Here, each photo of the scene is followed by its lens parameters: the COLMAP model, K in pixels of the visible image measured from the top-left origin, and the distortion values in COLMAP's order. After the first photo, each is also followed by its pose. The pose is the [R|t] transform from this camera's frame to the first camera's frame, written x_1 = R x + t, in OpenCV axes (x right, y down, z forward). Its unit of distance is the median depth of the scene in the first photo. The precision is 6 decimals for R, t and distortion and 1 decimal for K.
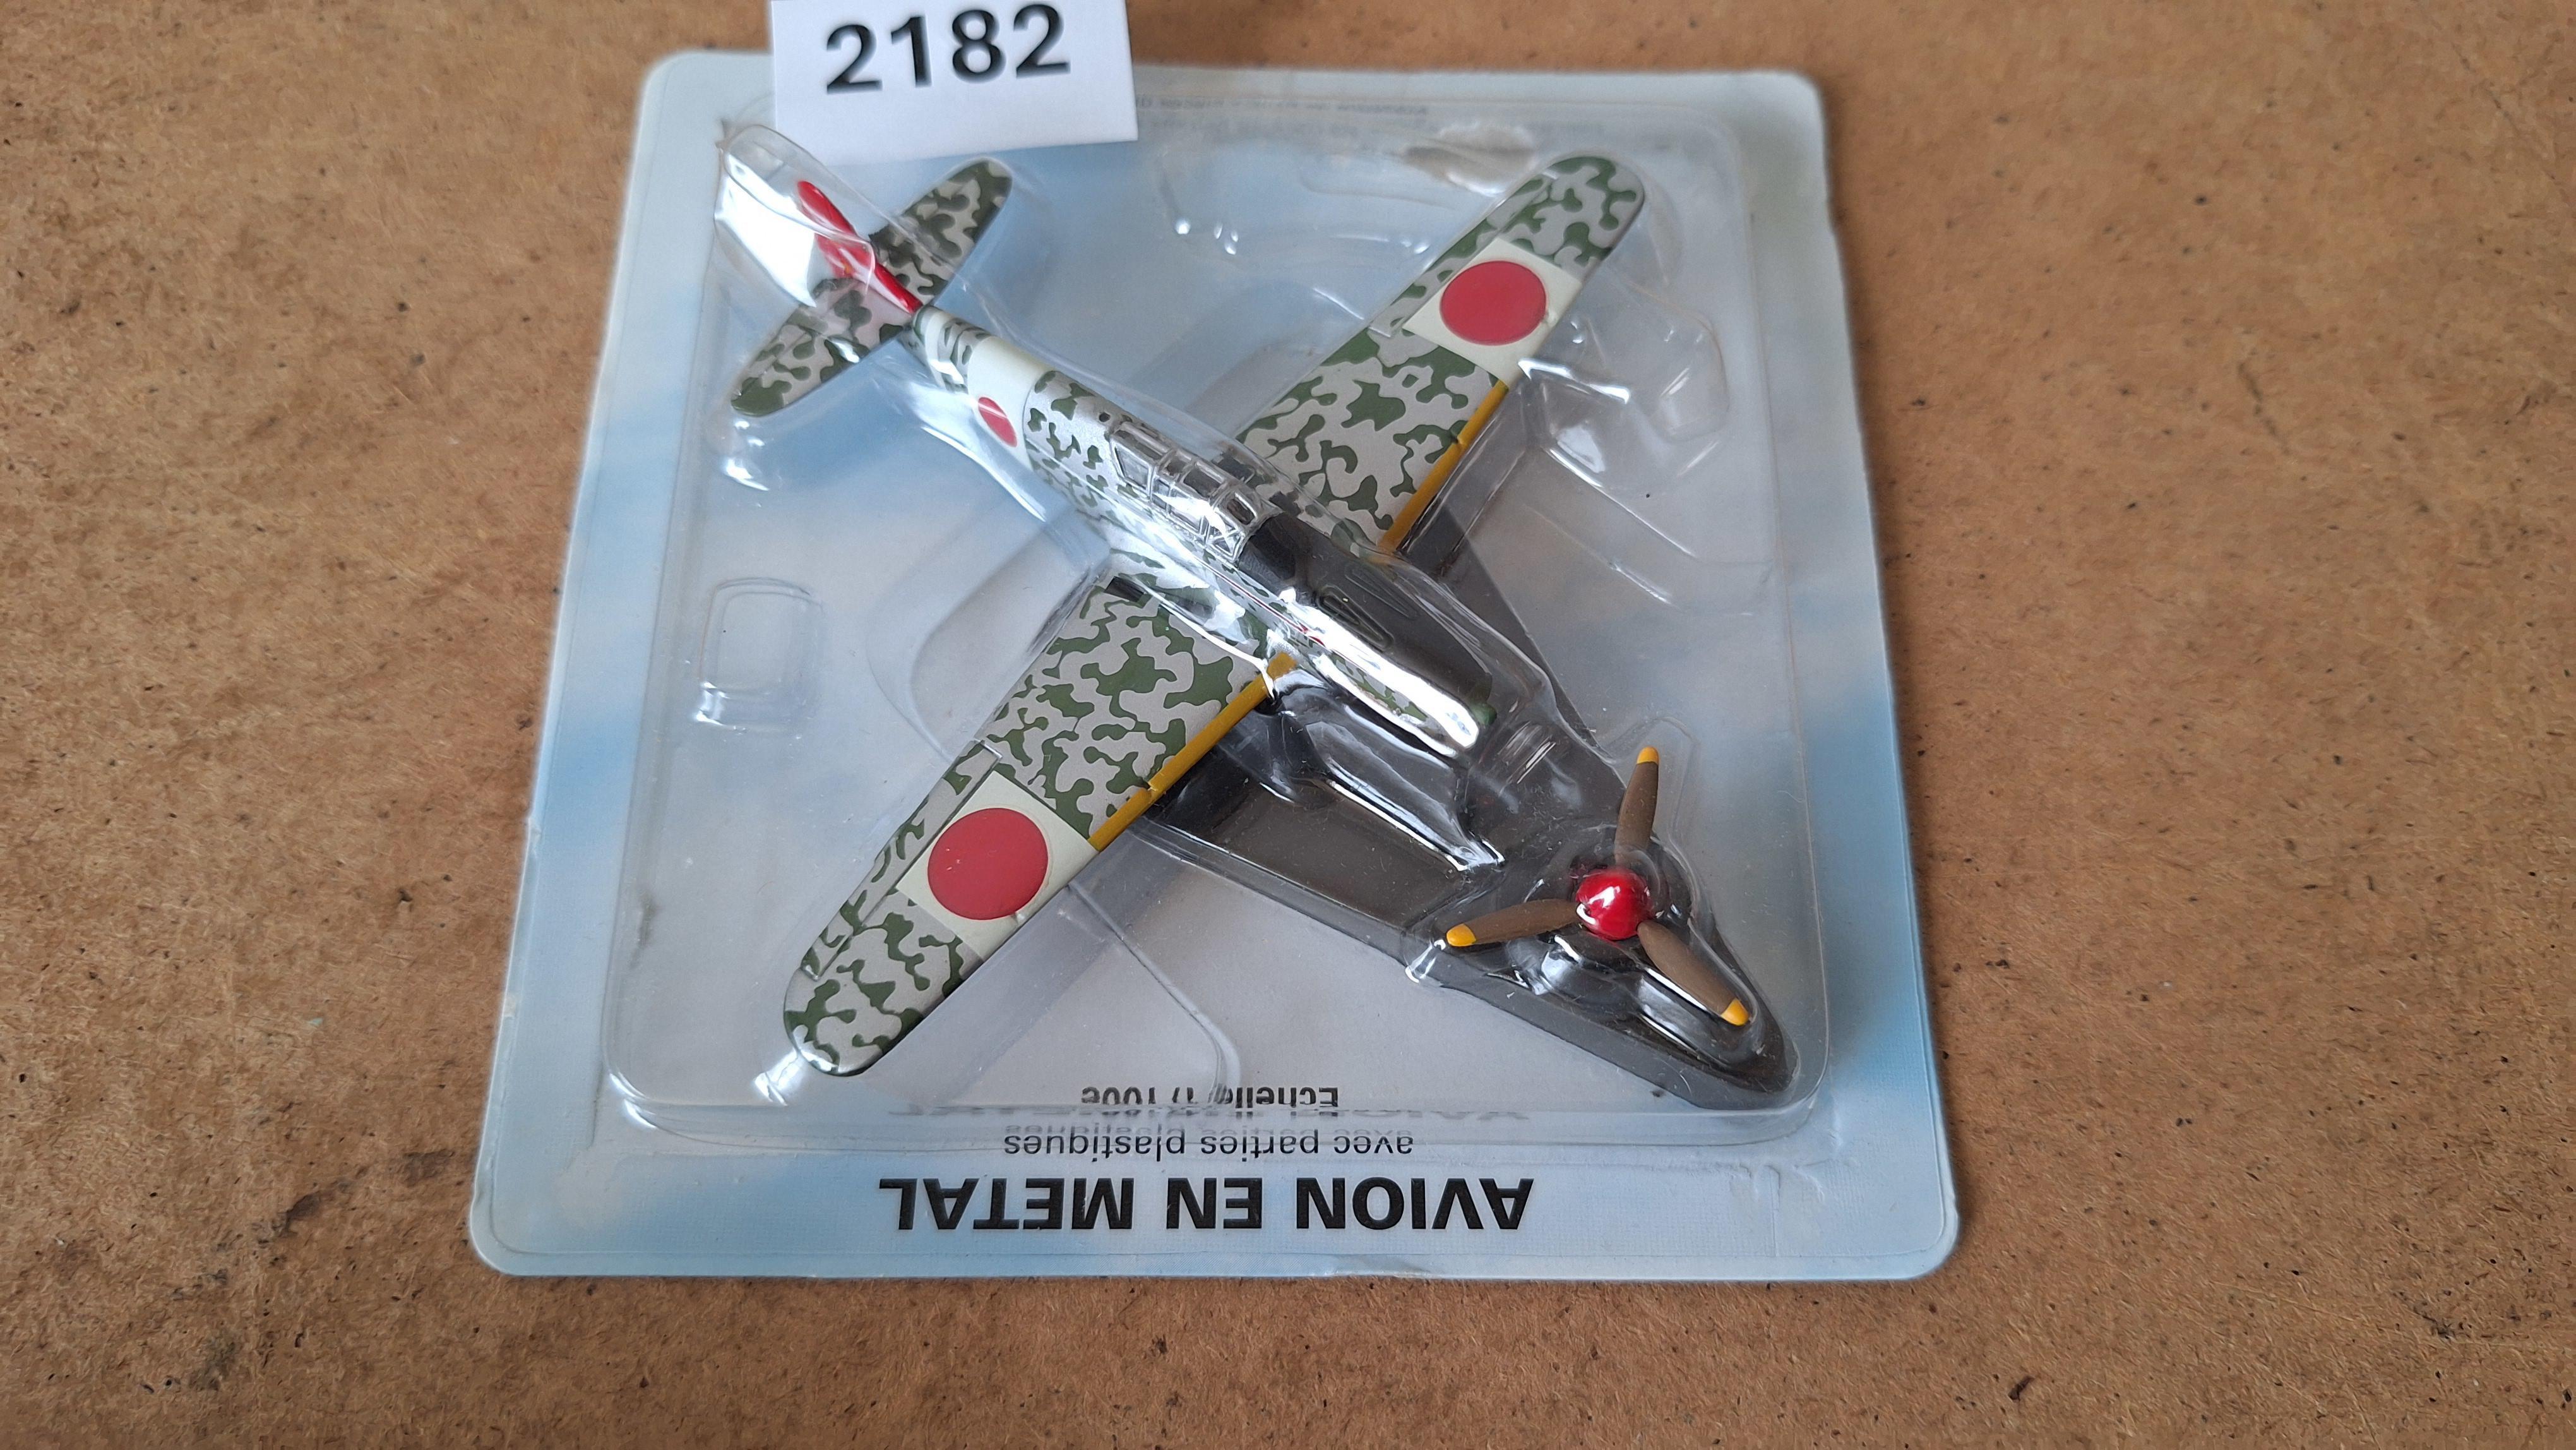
lens RADIAL K [[1941.2, 0, 1288.0], [0, 1941.2, 771.5], [0, 0, 1]] dist [-0.031511, 0.003689]
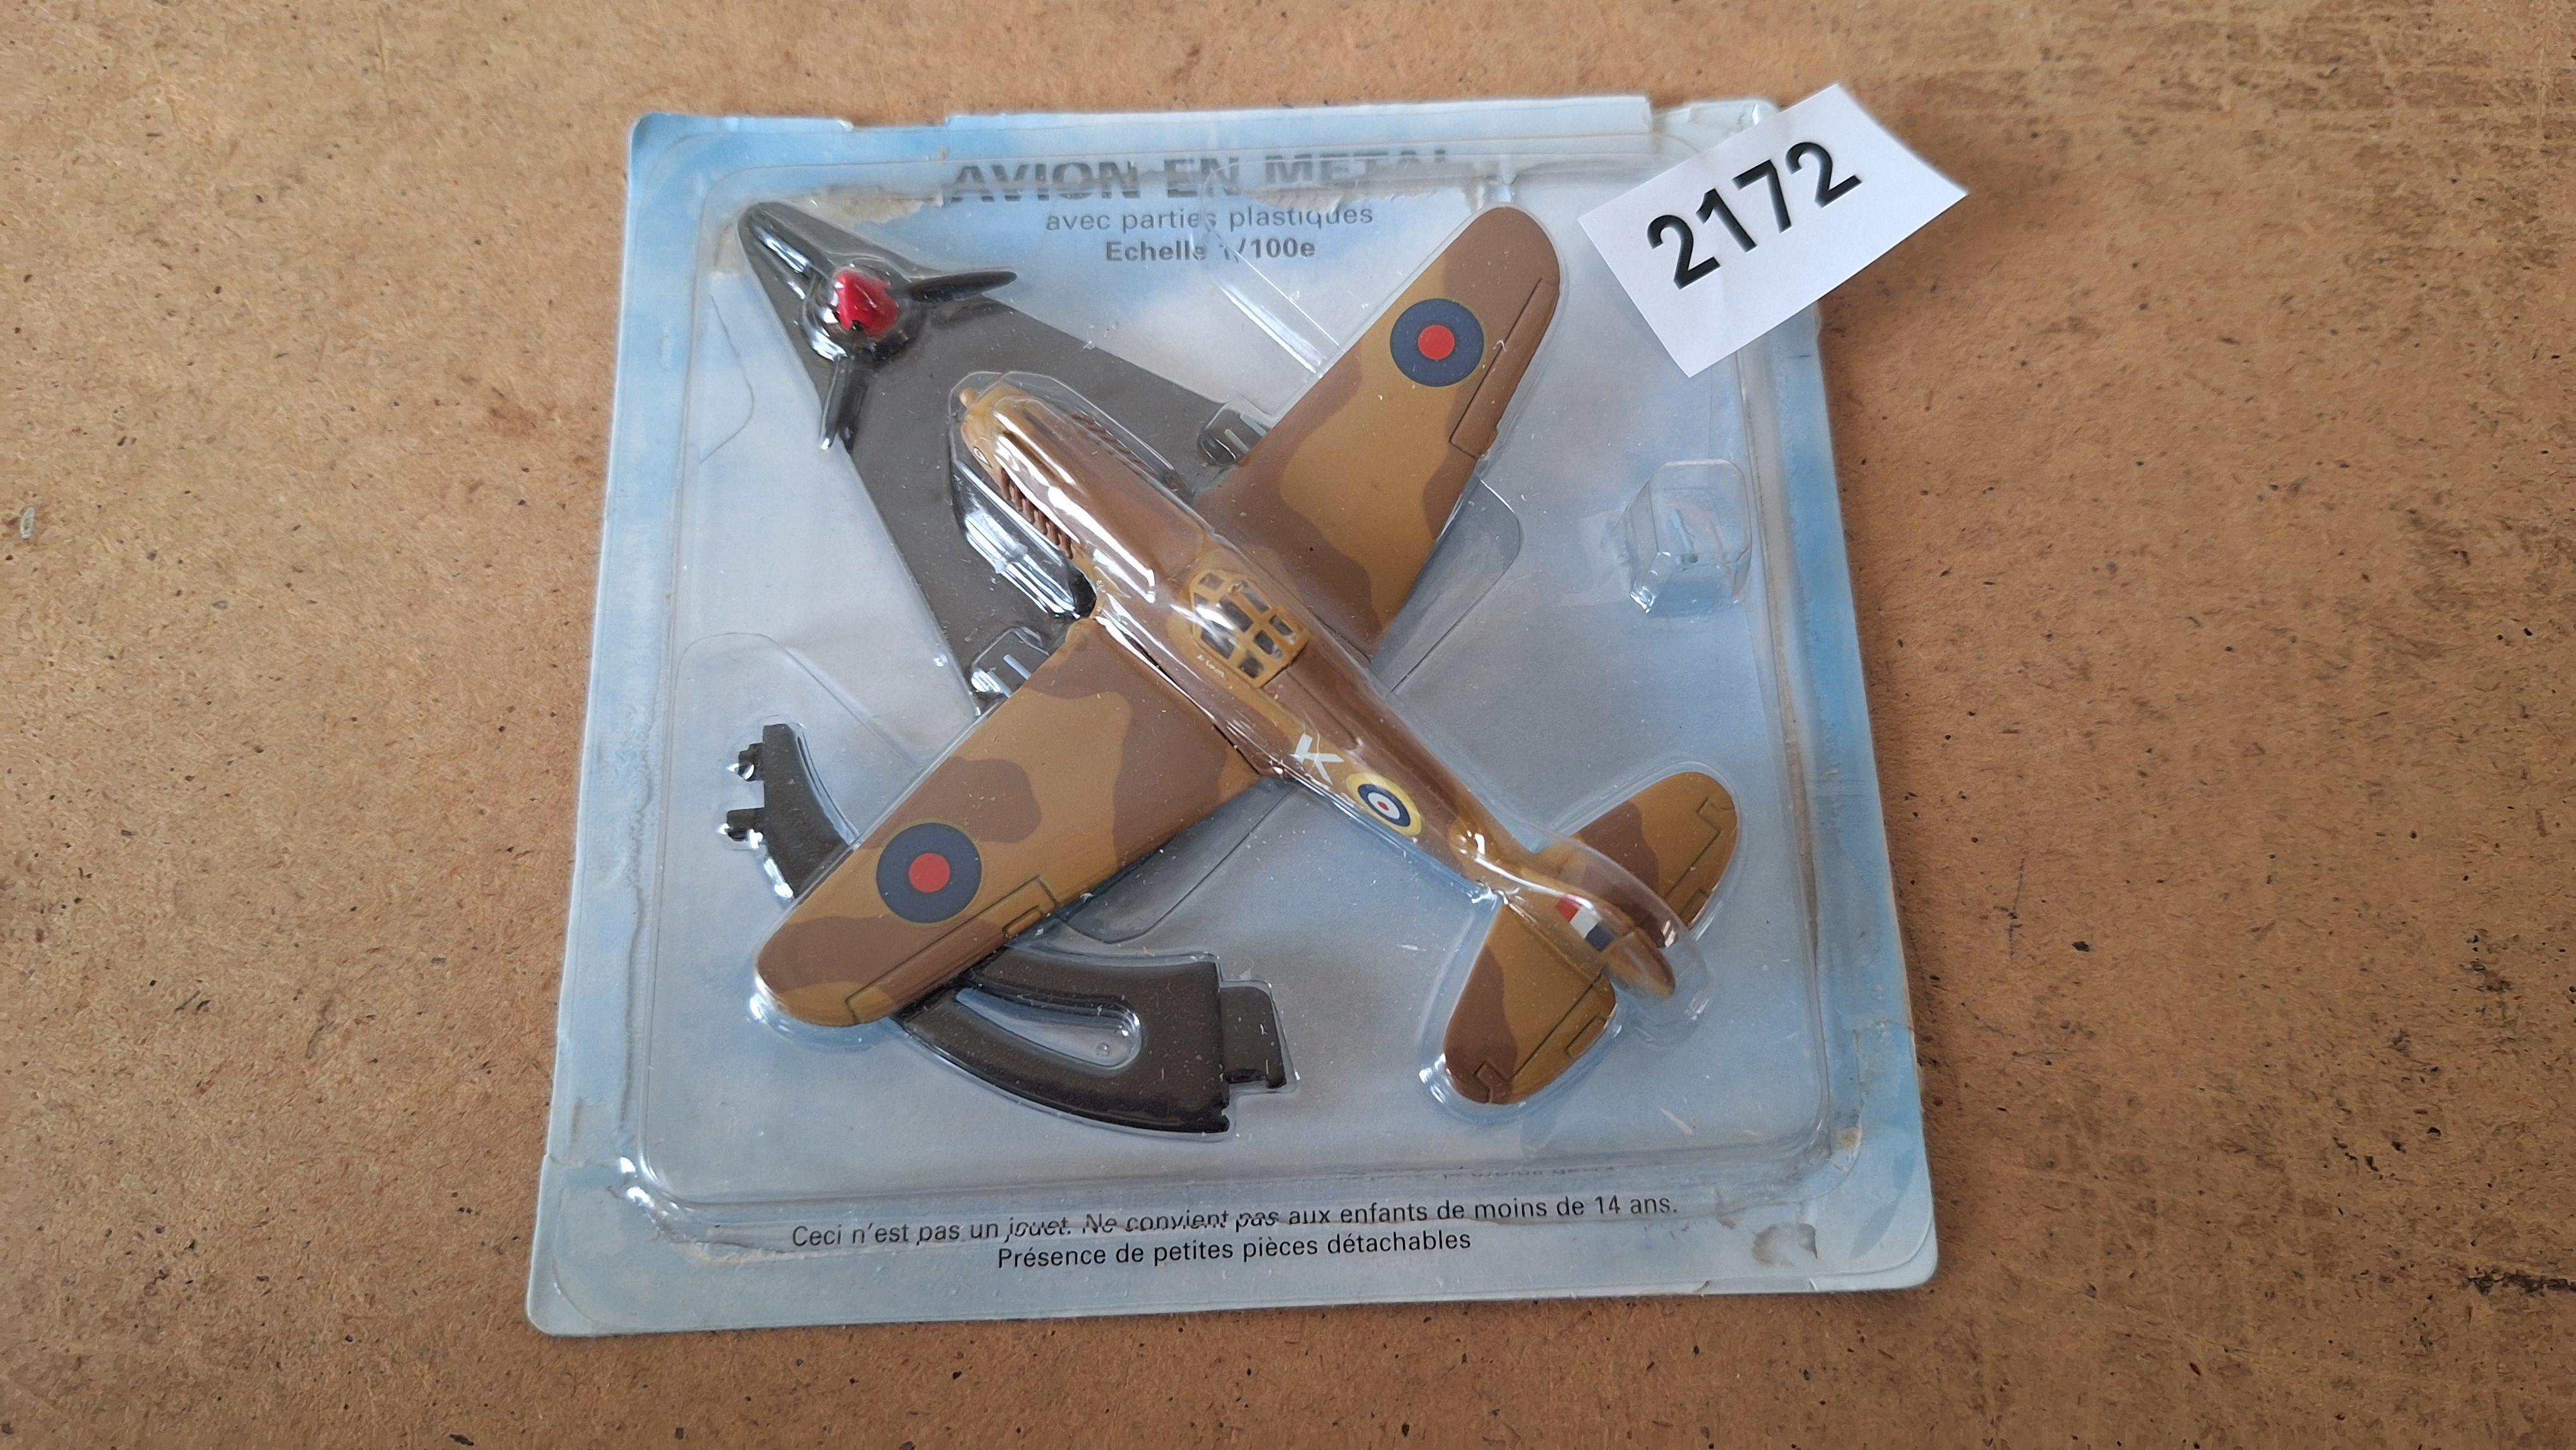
lens RADIAL K [[1938.7, 0, 1275.2], [0, 1938.7, 737.3], [0, 0, 1]] dist [-0.007416, -0.028754]
pose [[0.994046, 0.096523, -0.050554, 0.473908], [-0.094959, 0.994951, 0.032474, -0.342417], [0.053433, -0.027481, 0.998193, 0.078589]]
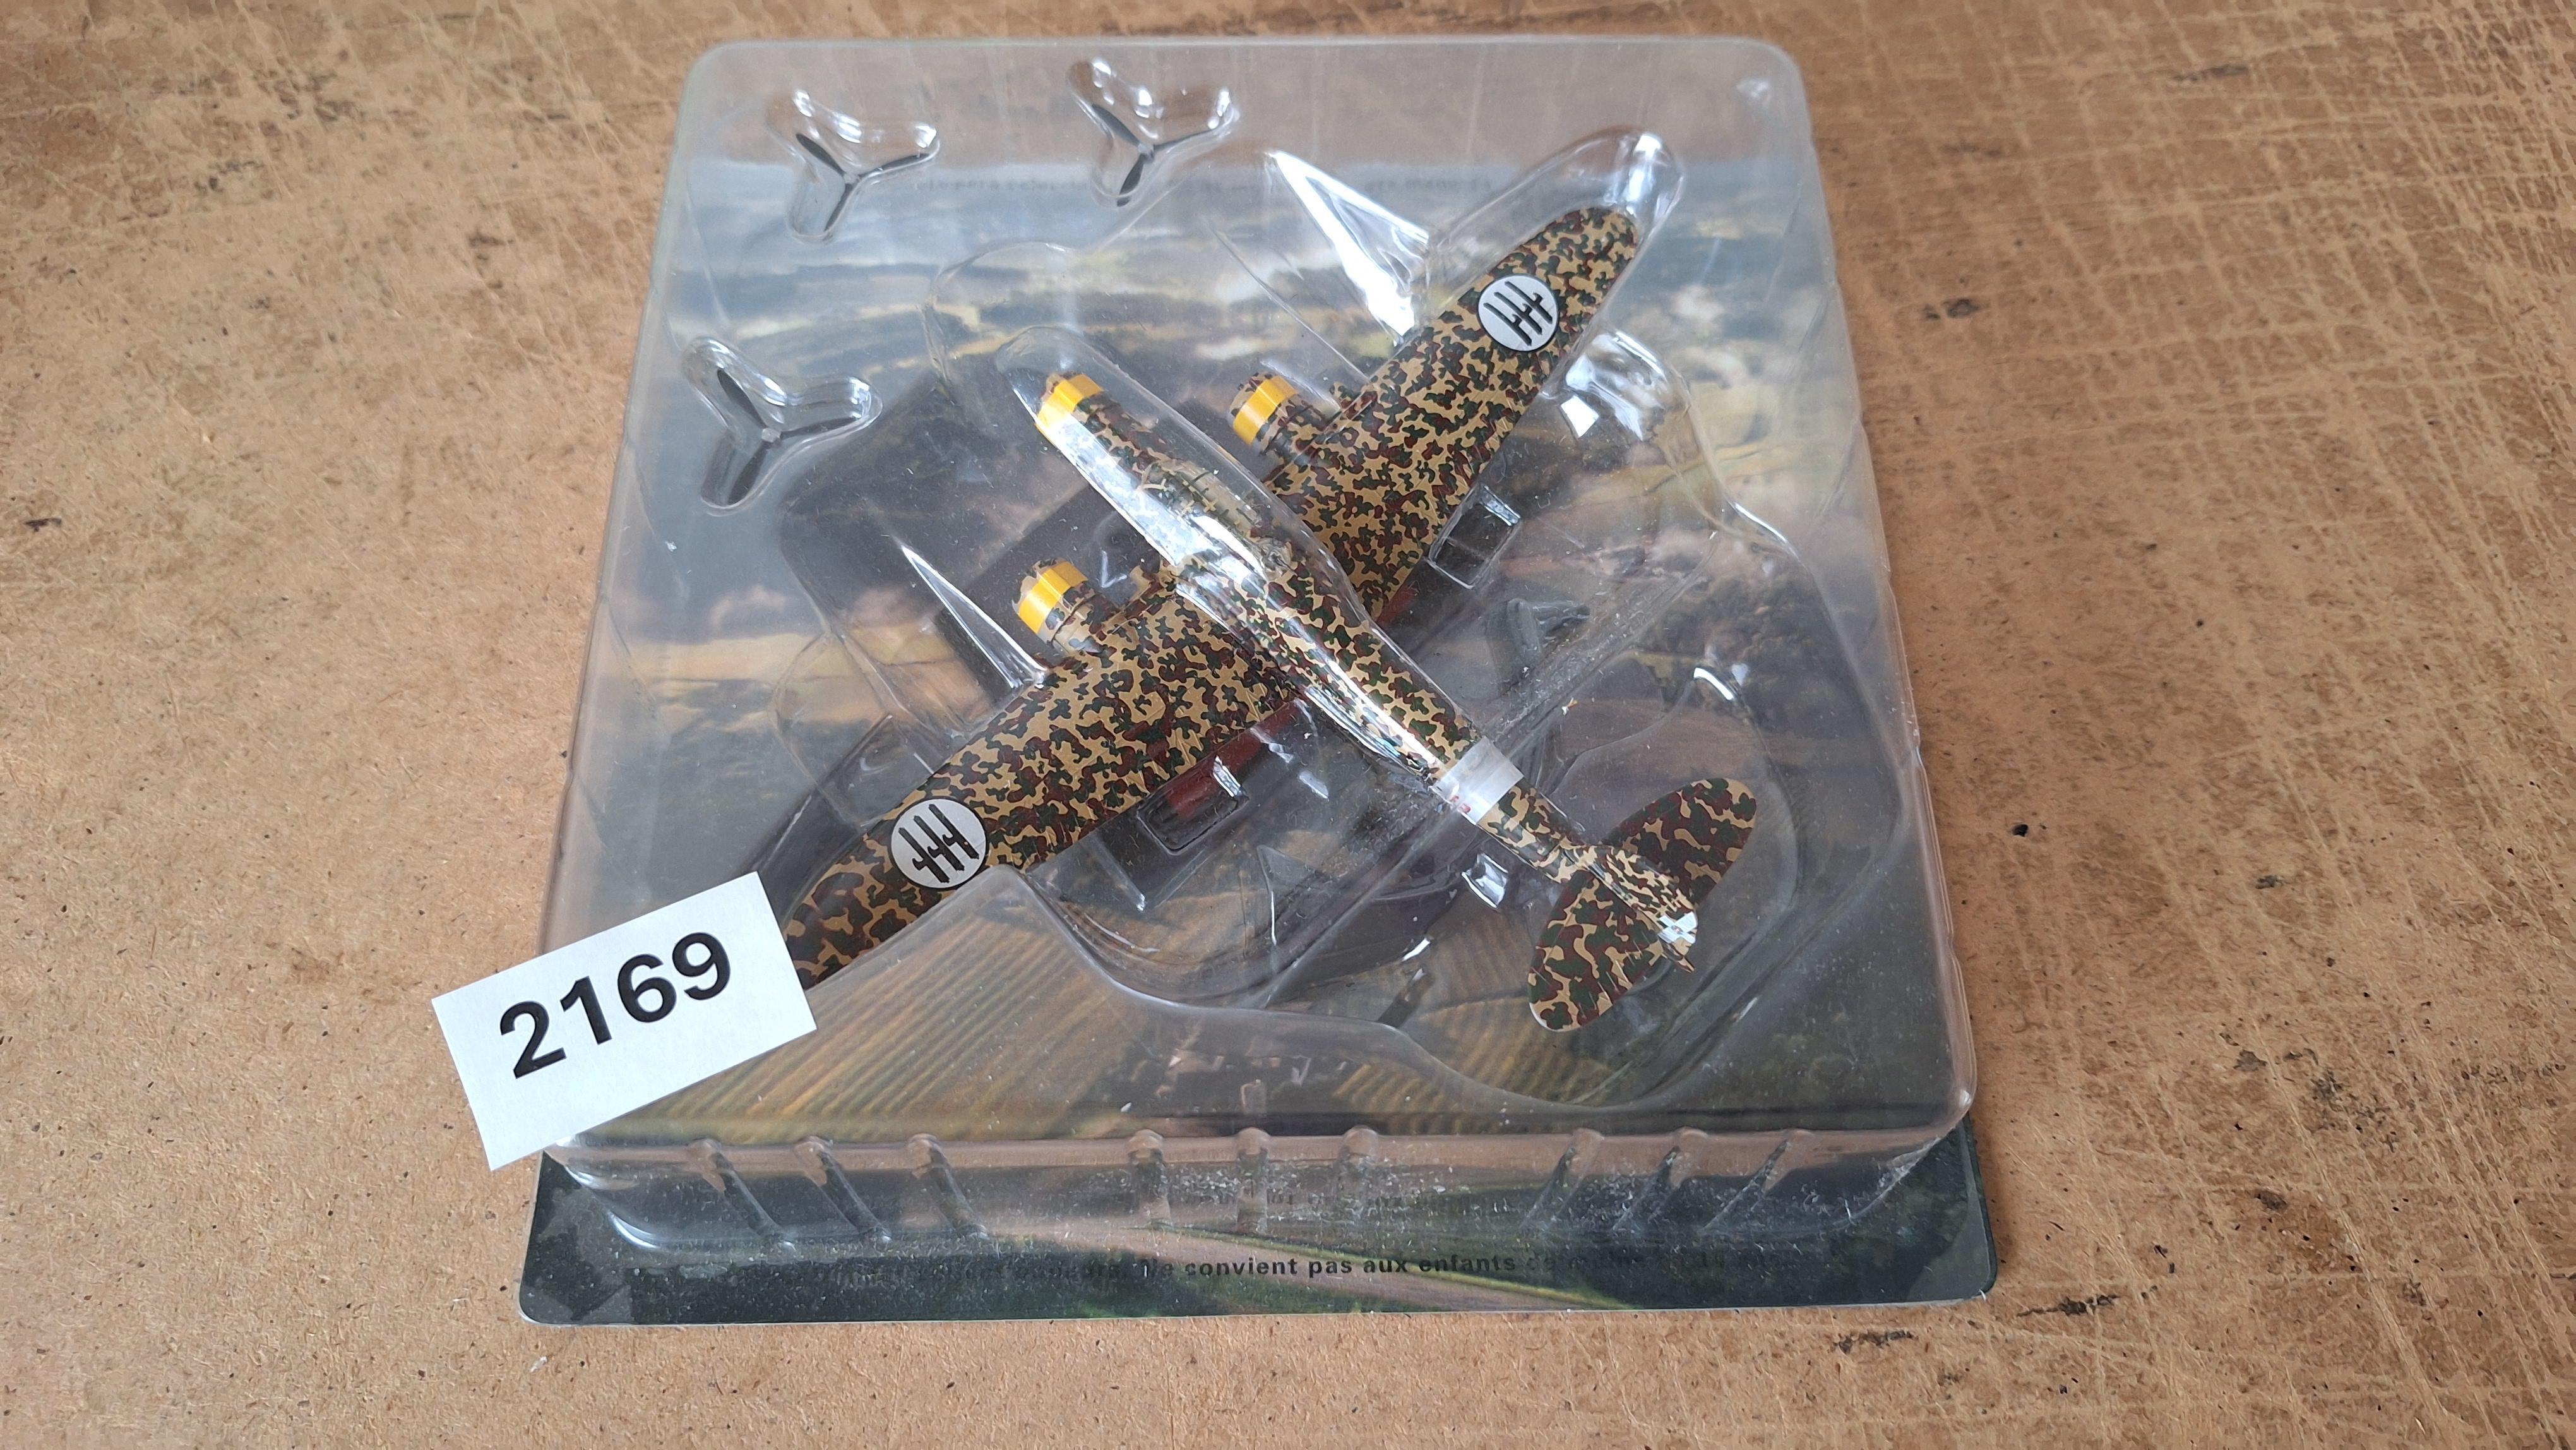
lens RADIAL K [[1936.0, 0, 1269.9], [0, 1936.0, 720.6], [0, 0, 1]] dist [-0.041293, 0.033308]
pose [[0.996128, -0.081892, 0.031993, 0.639941], [0.084862, 0.990699, -0.106366, -0.412650], [-0.022985, 0.108669, 0.993812, -0.276081]]
